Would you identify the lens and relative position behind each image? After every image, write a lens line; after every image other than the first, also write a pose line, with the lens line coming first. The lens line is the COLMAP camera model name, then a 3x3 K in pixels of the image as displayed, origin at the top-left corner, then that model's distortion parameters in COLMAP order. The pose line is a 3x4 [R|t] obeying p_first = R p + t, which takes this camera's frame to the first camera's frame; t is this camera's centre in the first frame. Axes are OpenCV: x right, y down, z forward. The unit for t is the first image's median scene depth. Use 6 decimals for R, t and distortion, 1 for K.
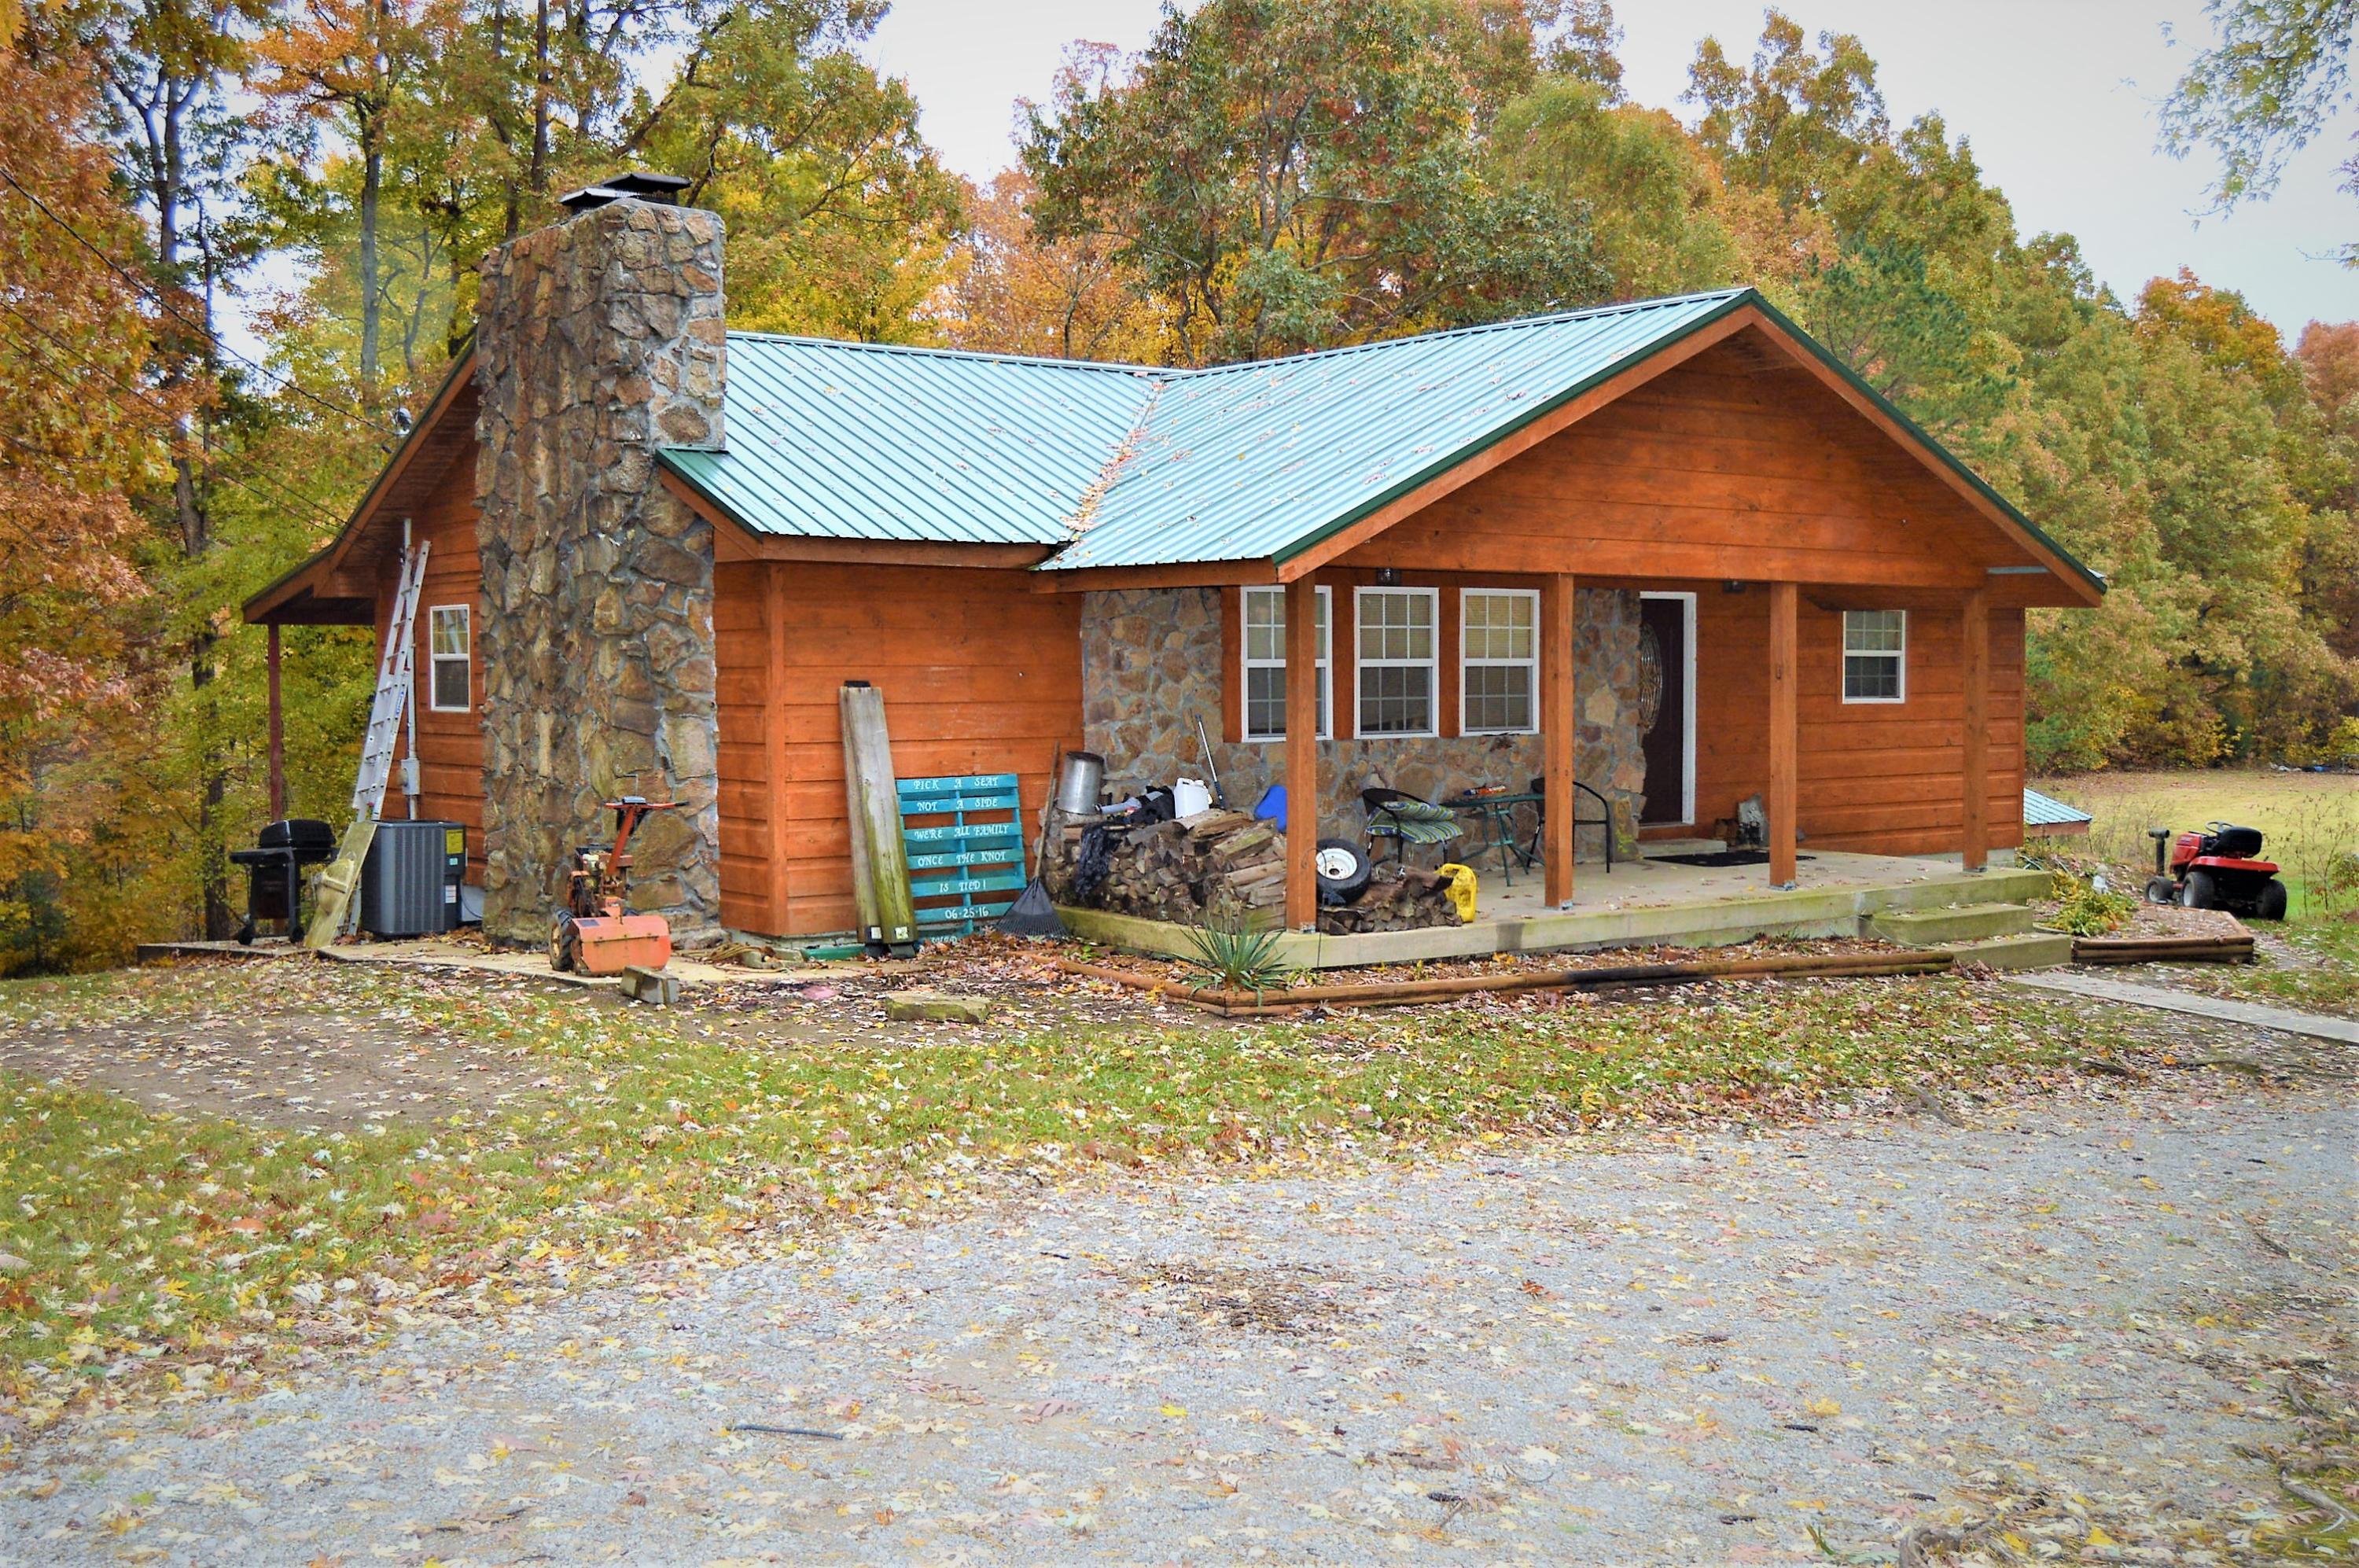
lens RADIAL K [[2622.3, 0, 1183.6], [0, 2622.3, 776.2], [0, 0, 1]] dist [-0.006339, 0.000000]
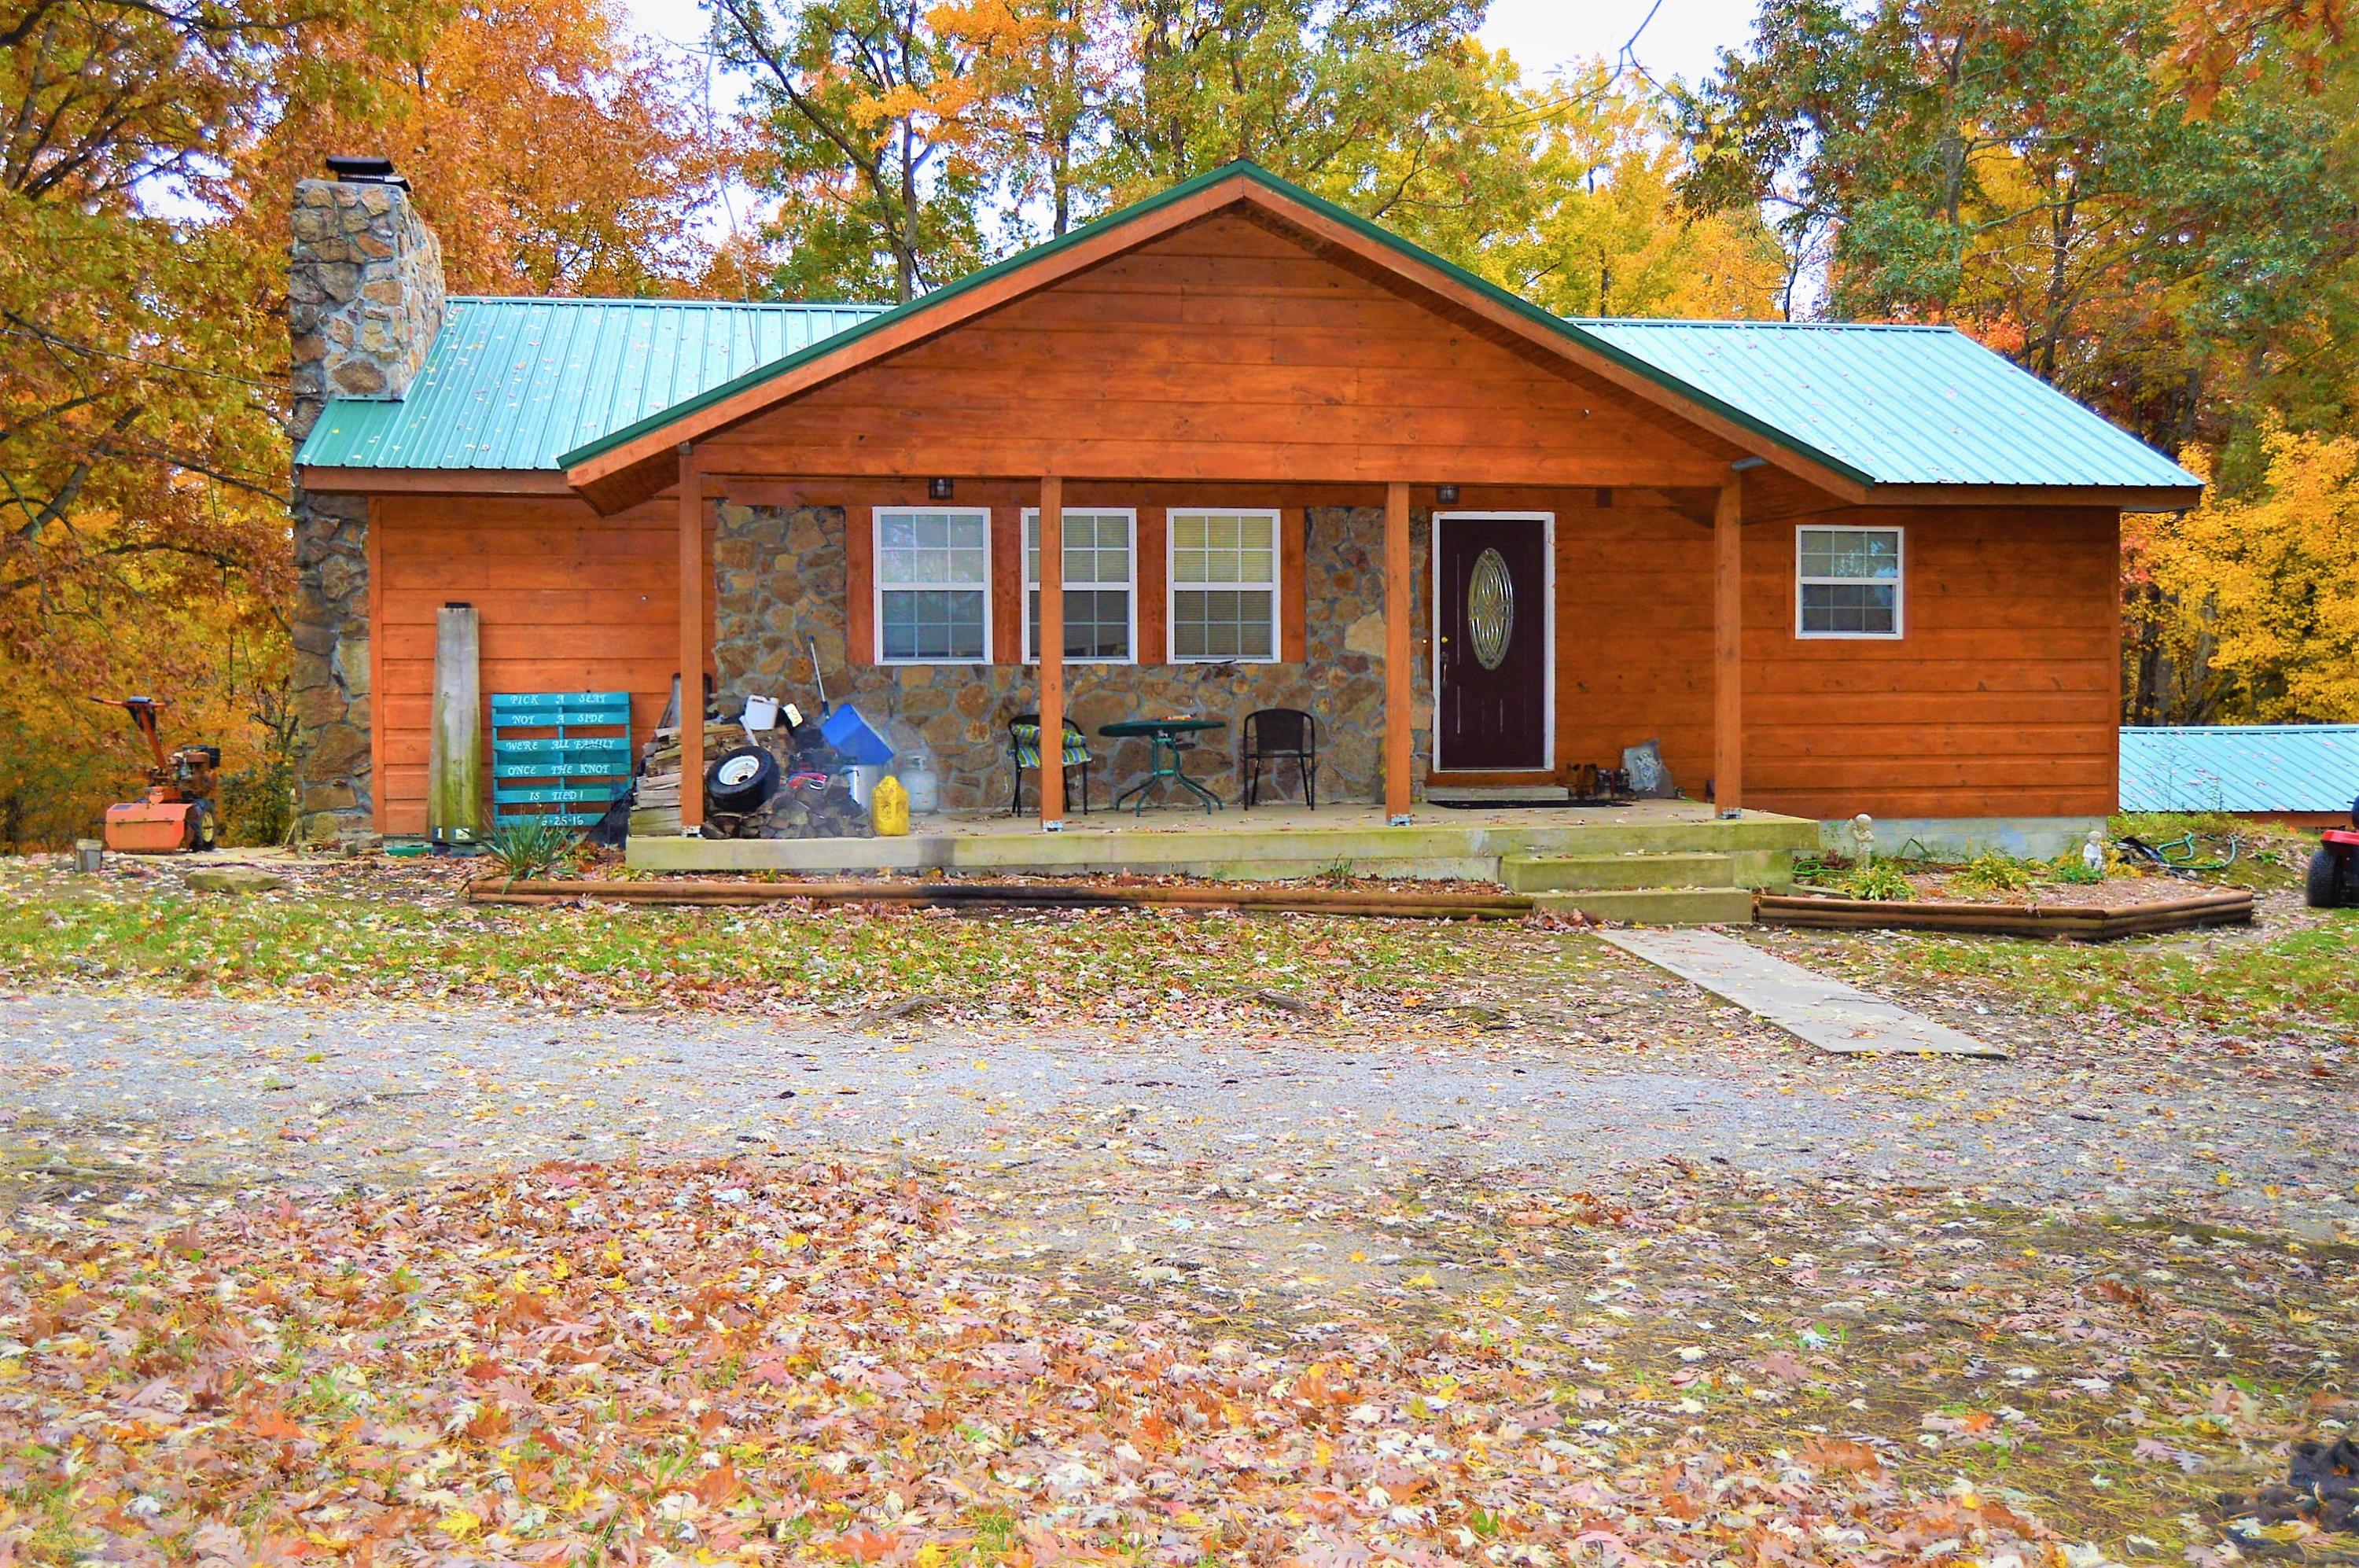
lens RADIAL K [[2622.3, 0, 1182.5], [0, 2622.3, 785.3], [0, 0, 1]] dist [-0.006339, 0.000000]
pose [[0.875177, 0.012703, -0.483636, 0.650231], [-0.018848, 0.999792, -0.007847, 0.041218], [0.483436, 0.015983, 0.875234, 0.192052]]
